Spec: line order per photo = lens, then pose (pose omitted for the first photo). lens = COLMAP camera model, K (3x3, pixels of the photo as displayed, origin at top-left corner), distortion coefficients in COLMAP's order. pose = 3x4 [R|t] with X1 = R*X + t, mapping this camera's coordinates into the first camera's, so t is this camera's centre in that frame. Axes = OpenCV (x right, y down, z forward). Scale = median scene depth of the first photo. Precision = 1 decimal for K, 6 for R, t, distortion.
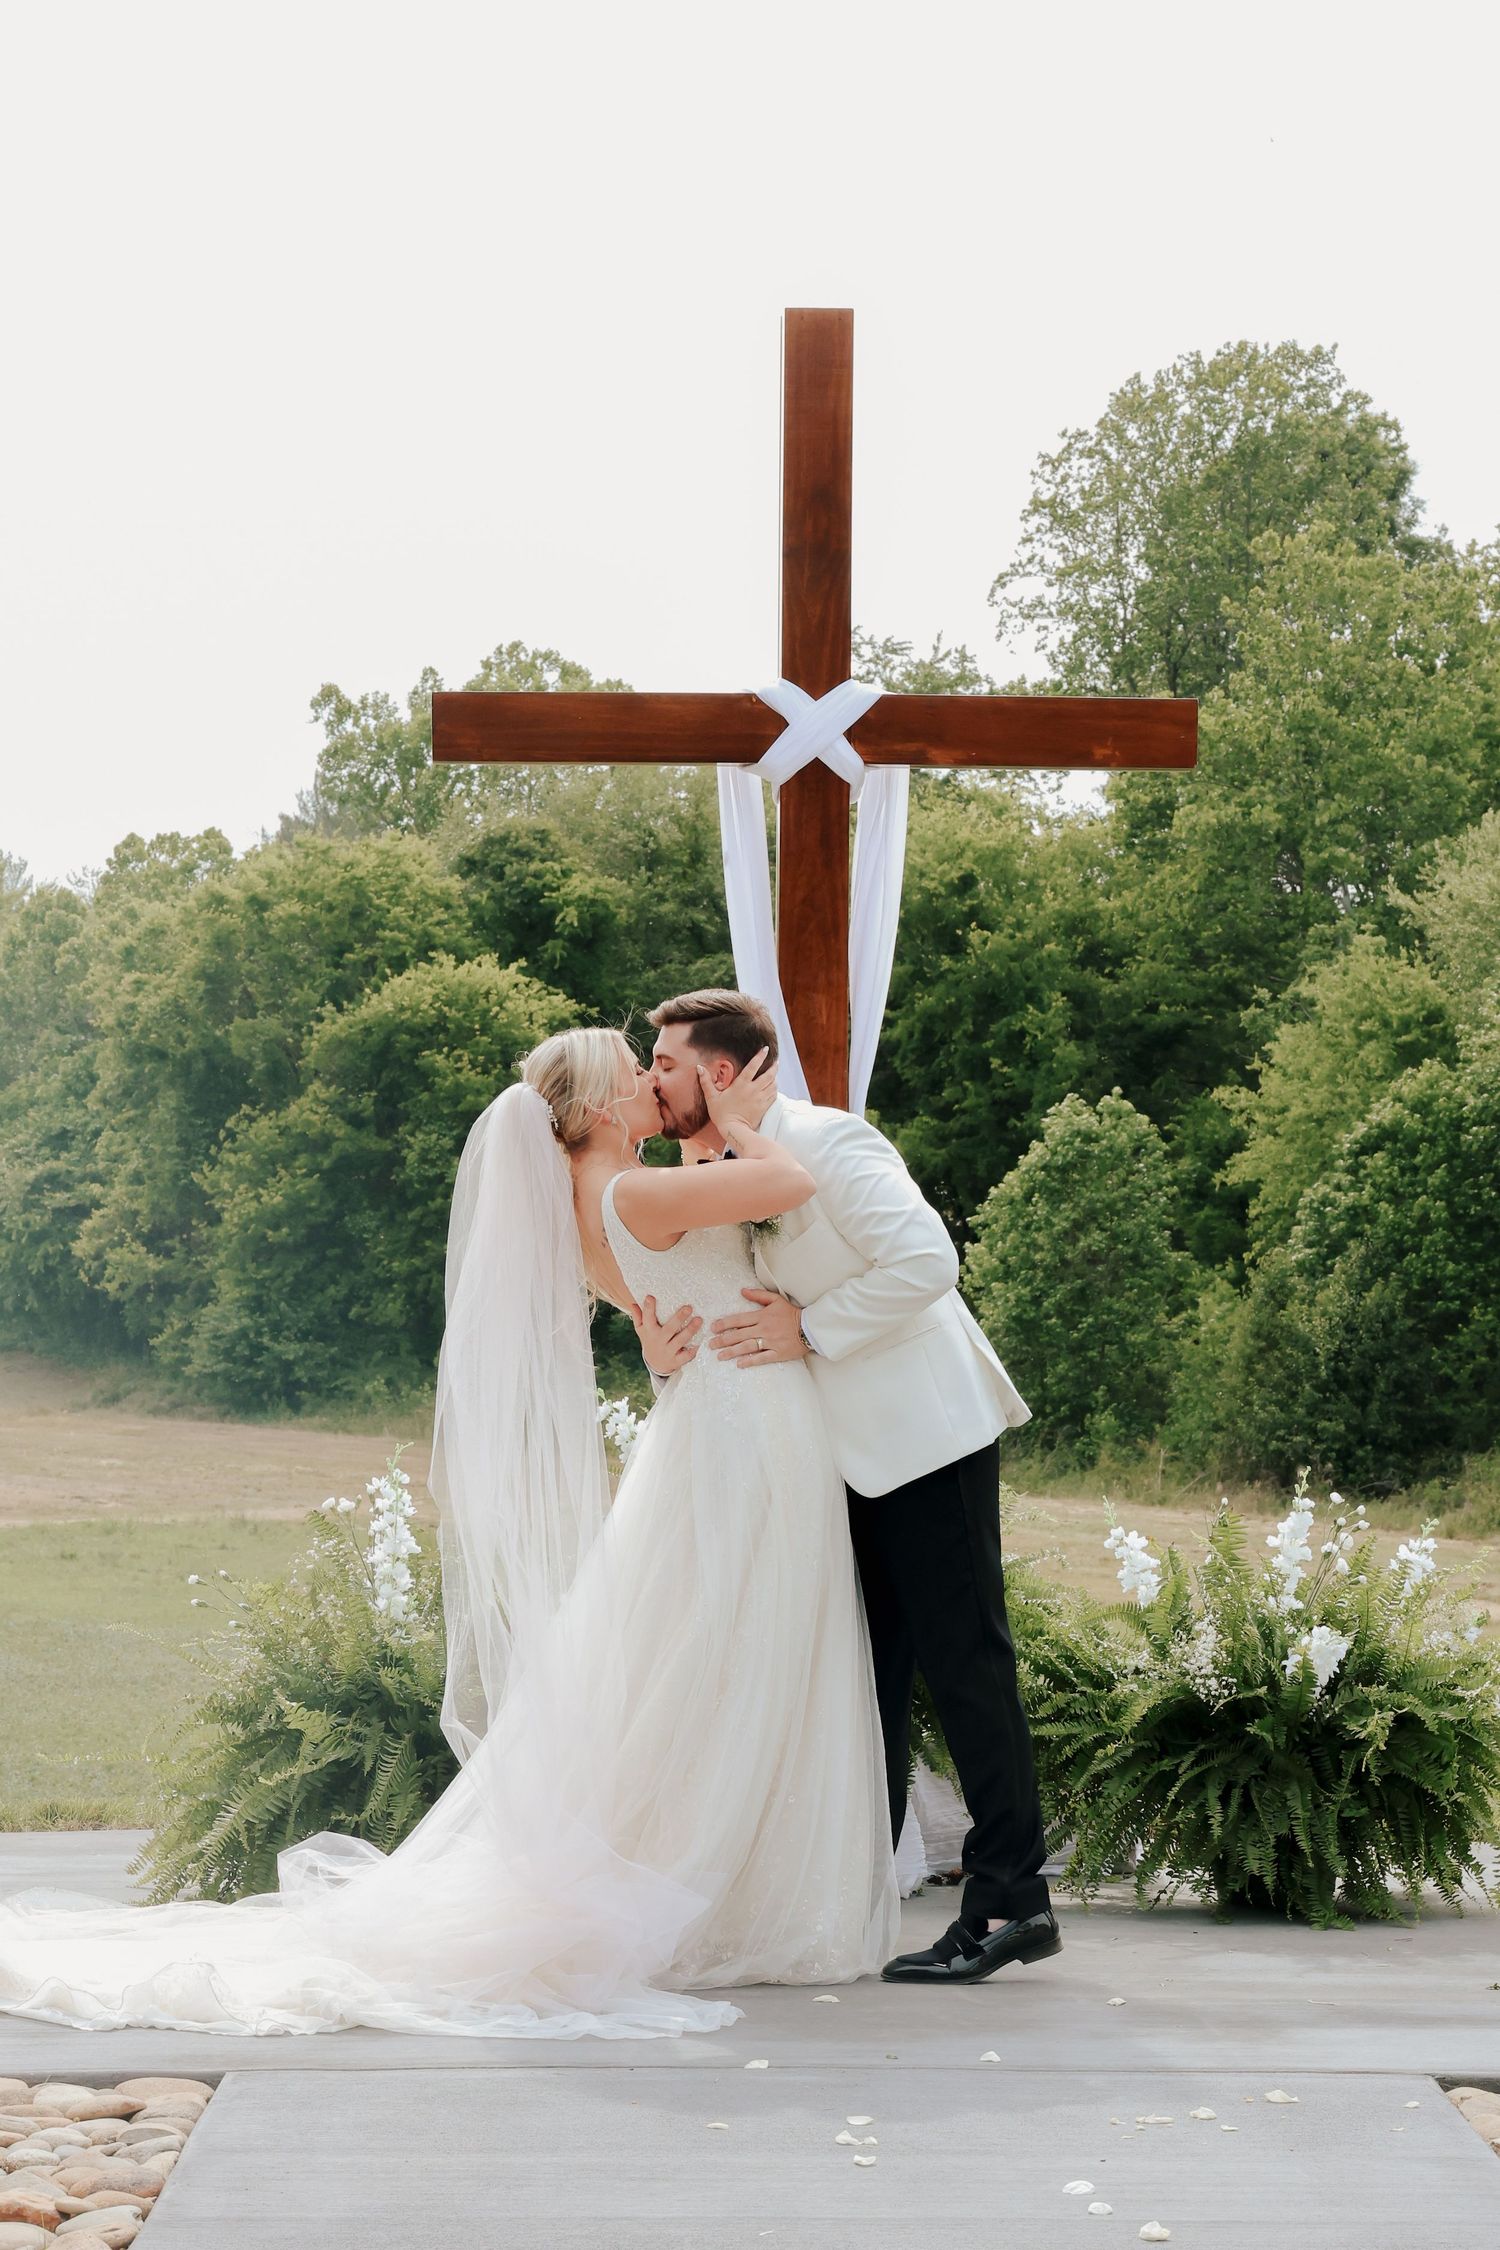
lens RADIAL K [[6717.6, 0, 750.6], [0, 6717.6, 1118.6], [0, 0, 1]] dist [0.384499, 0.000000]
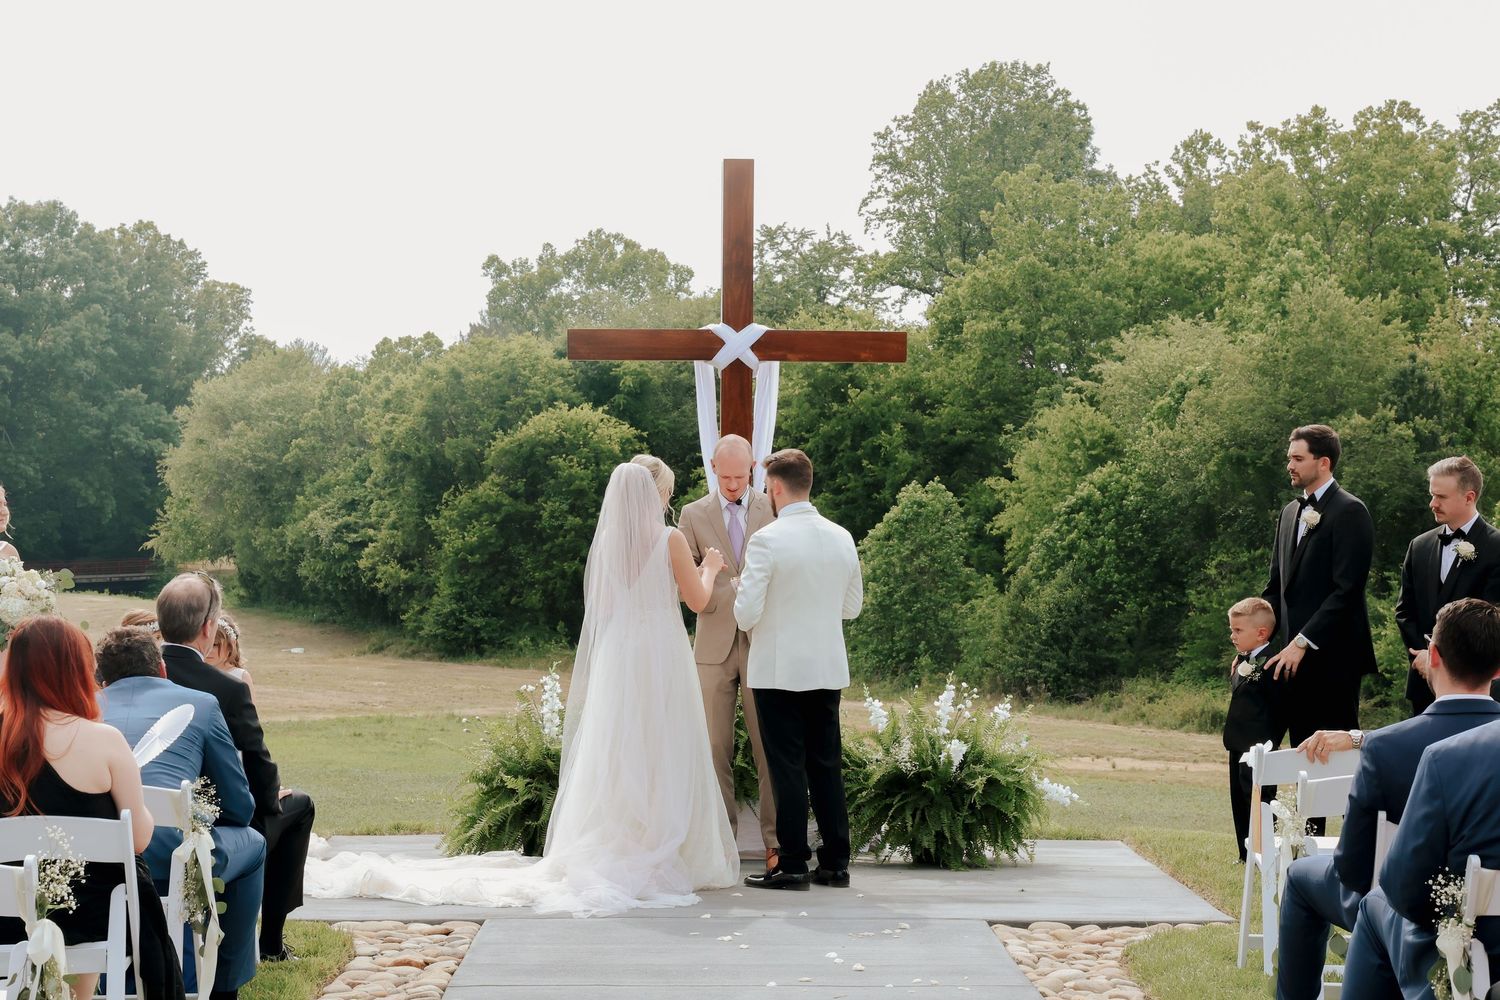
lens RADIAL K [[3761.0, 0, 727.4], [0, 3761.0, 429.1], [0, 0, 1]] dist [0.339290, 0.000000]
pose [[0.999998, -0.000978, -0.001596, 0.000615], [0.000952, 0.999862, -0.016613, -0.000639], [0.001612, 0.016612, 0.999861, -0.019703]]
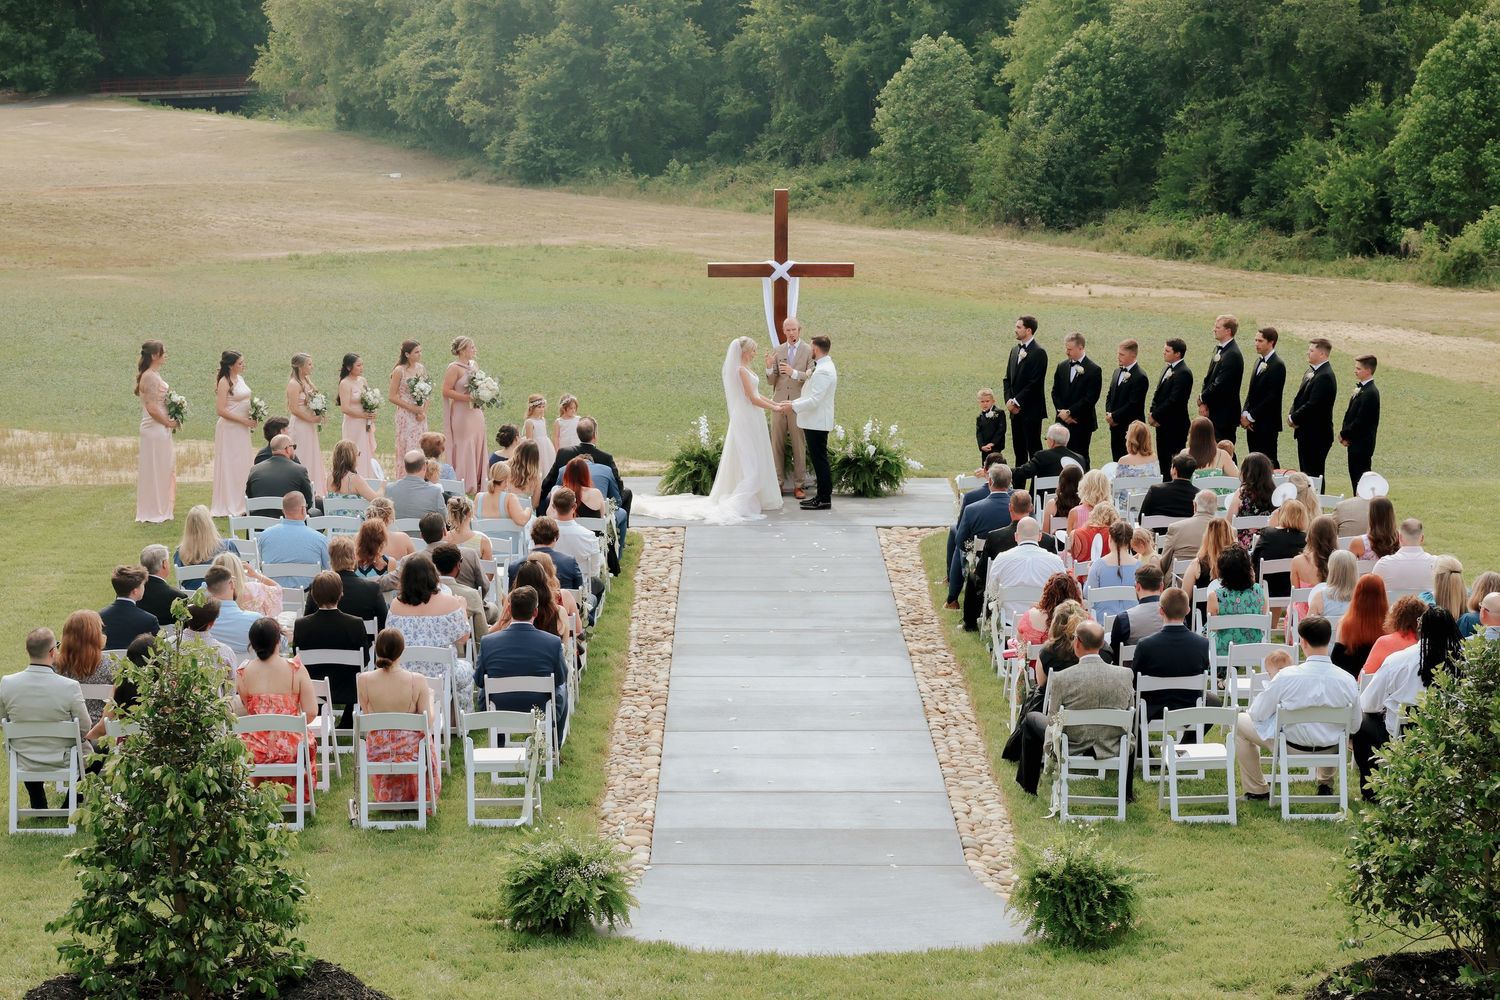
lens RADIAL K [[3576.6, 0, 747.9], [0, 3576.6, 503.5], [0, 0, 1]] dist [0.251228, 0.000000]
pose [[0.999965, -0.002632, -0.007913, 0.000411], [0.003743, 0.989587, 0.143885, -0.020683], [0.007452, -0.143910, 0.989563, -0.131947]]
